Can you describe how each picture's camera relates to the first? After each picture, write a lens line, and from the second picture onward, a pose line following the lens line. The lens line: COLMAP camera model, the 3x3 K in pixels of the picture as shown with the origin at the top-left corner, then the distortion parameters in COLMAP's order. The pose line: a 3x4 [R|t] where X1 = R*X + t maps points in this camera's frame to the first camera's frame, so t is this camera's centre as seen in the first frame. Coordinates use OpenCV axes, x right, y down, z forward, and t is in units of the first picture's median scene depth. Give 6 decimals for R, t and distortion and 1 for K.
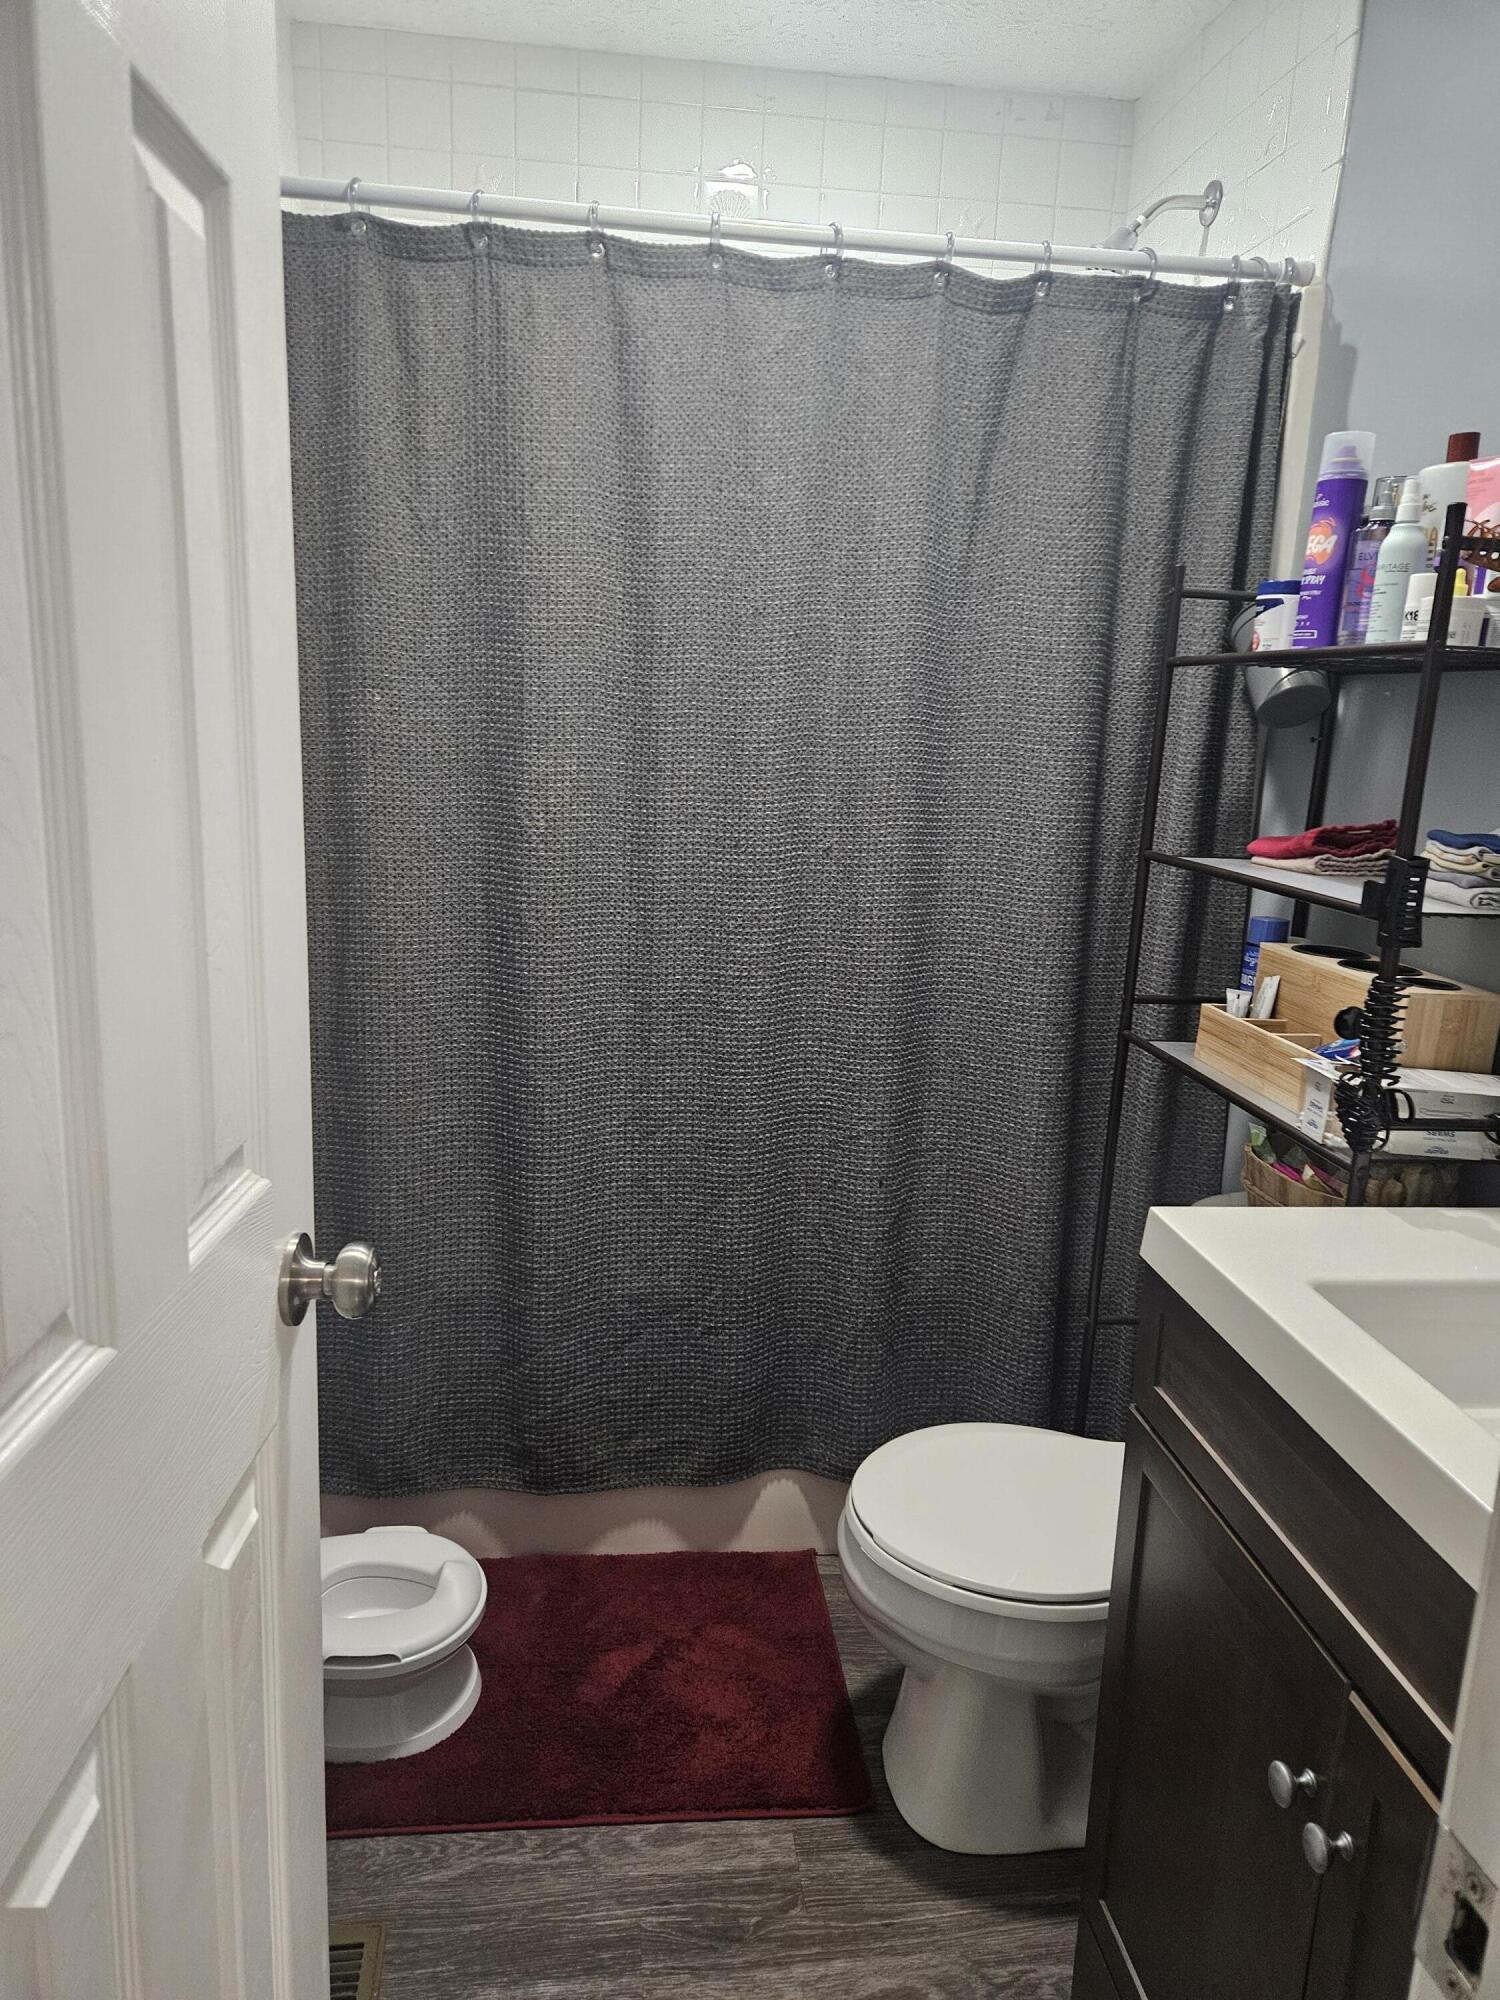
lens RADIAL K [[1337.8, 0, 739.7], [0, 1337.8, 999.8], [0, 0, 1]] dist [0.077690, -0.065219]
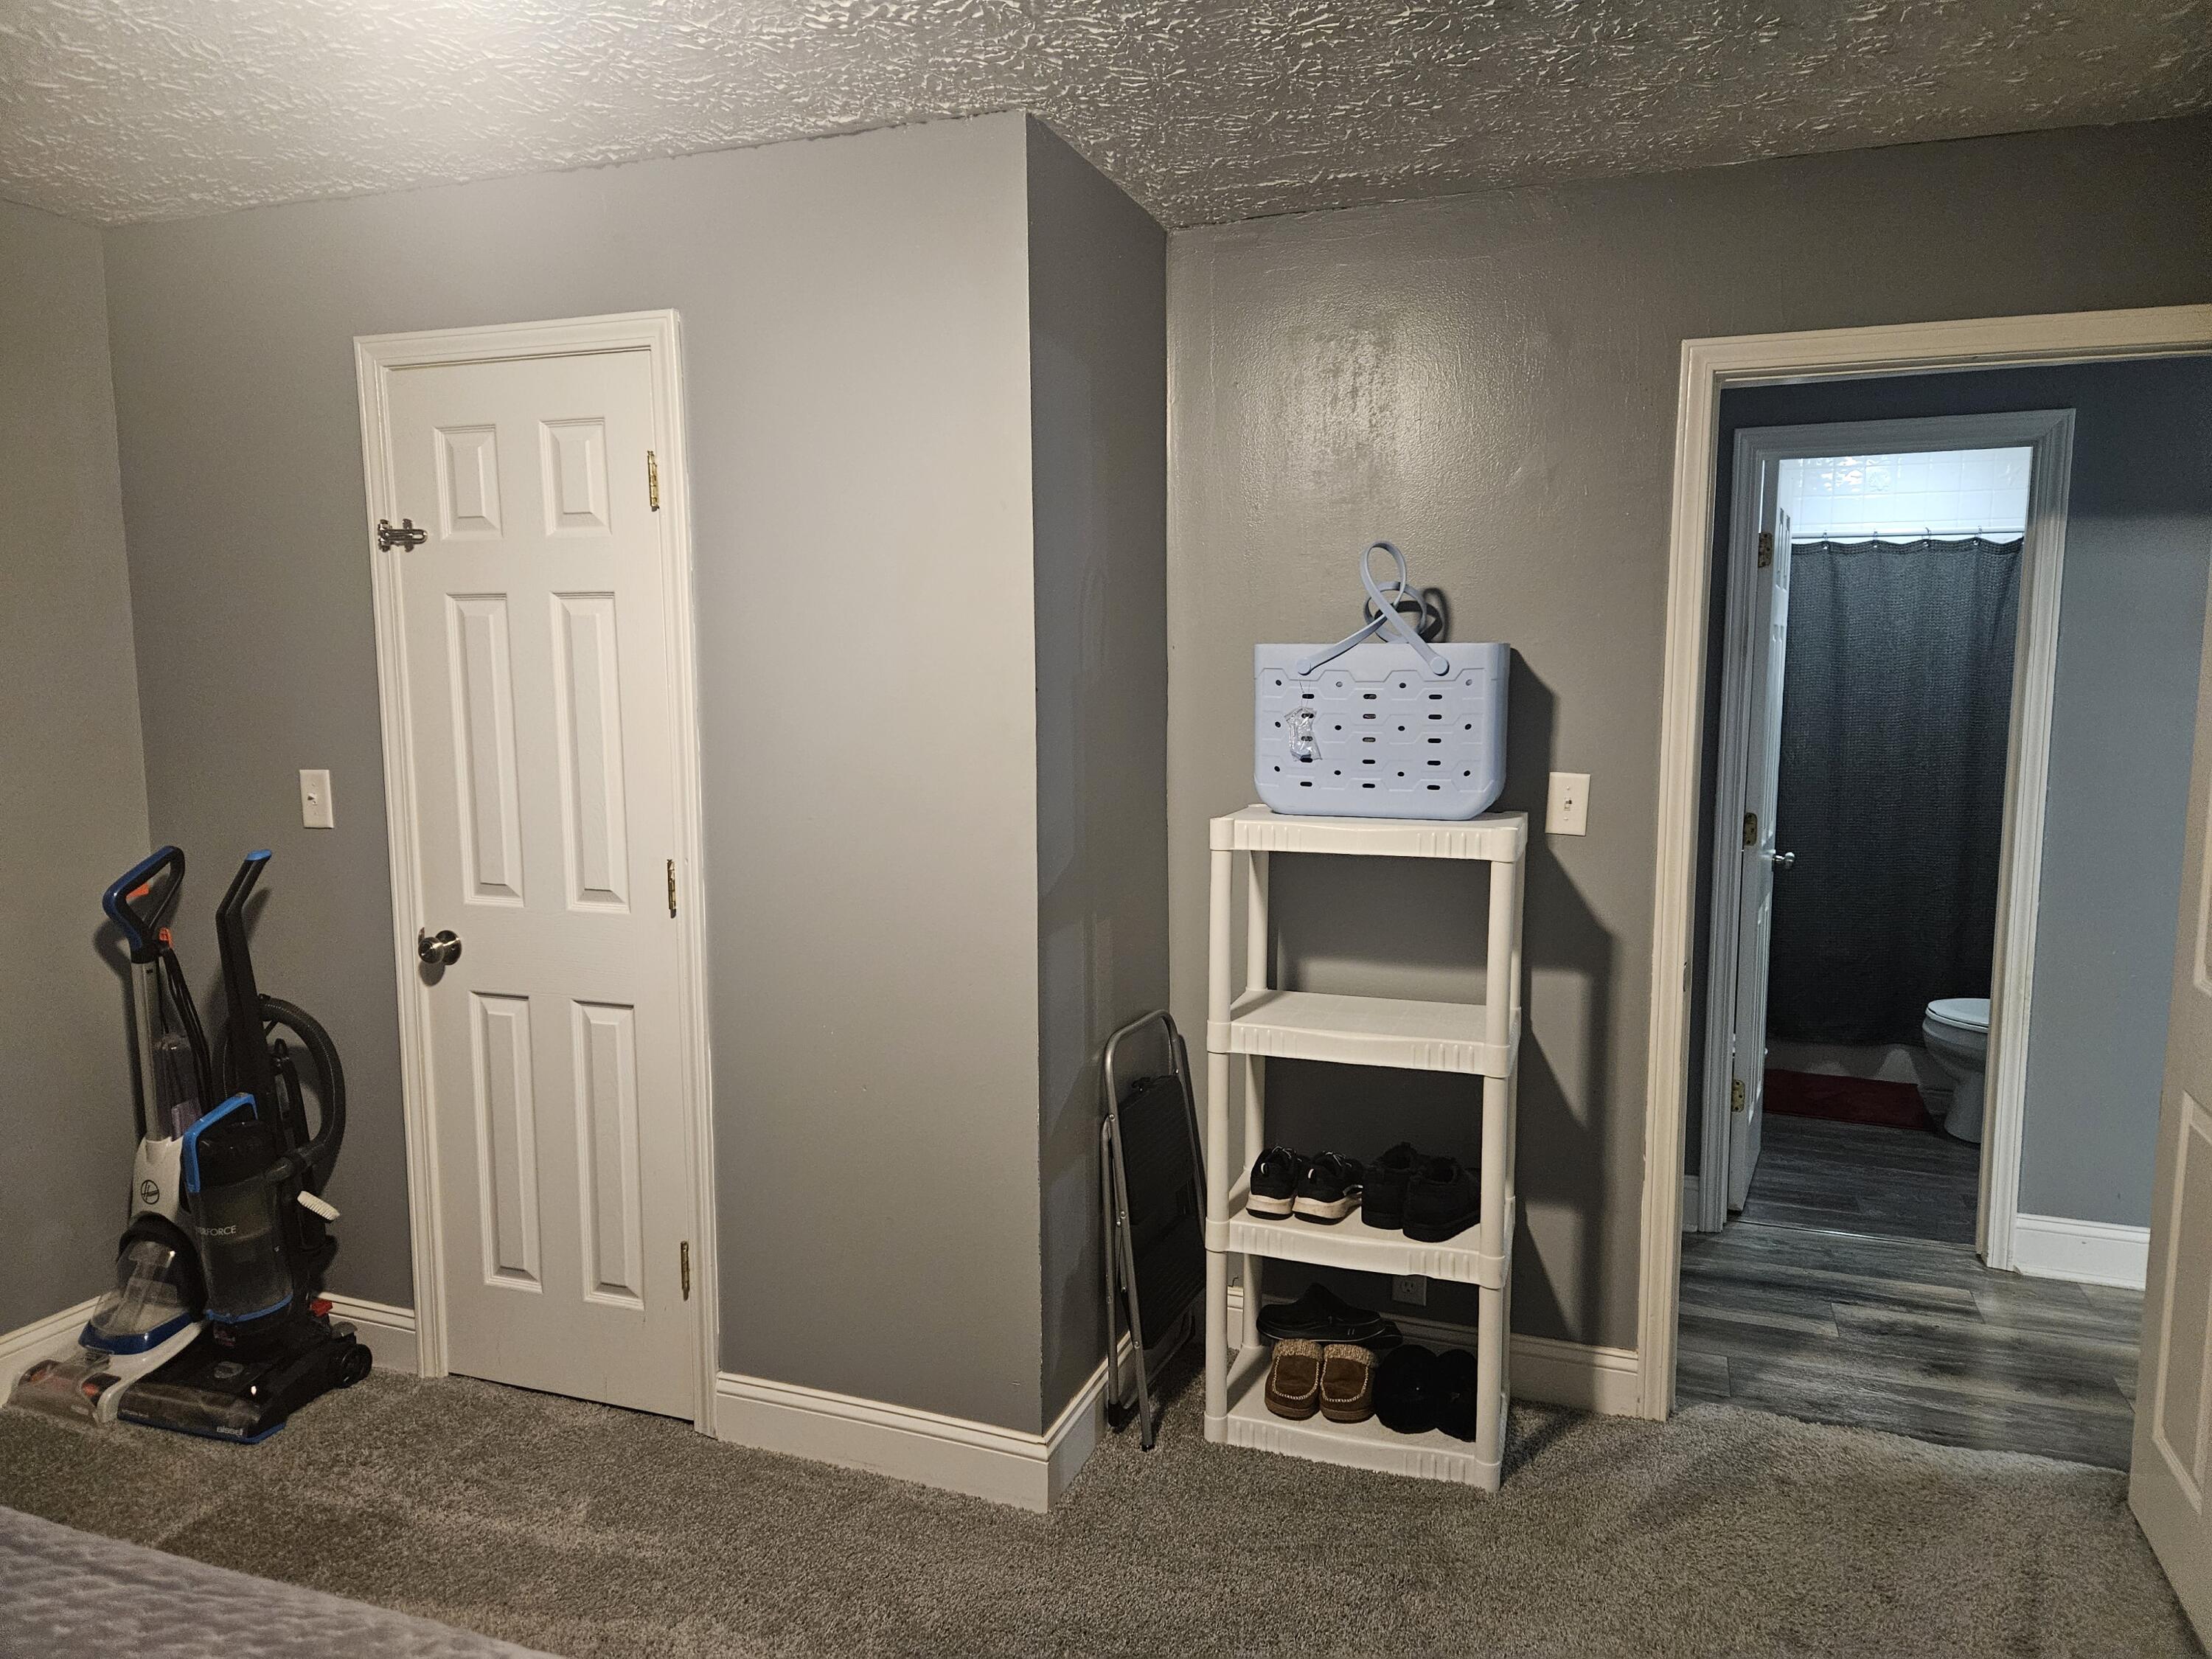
lens RADIAL K [[1479.6, 0, 1115.5], [0, 1479.6, 825.7], [0, 0, 1]] dist [0.077690, -0.065219]
pose [[0.897376, 0.012290, -0.441096, -0.044420], [-0.045418, 0.996876, -0.064625, 0.245028], [0.438923, 0.078026, 0.895130, -2.134558]]
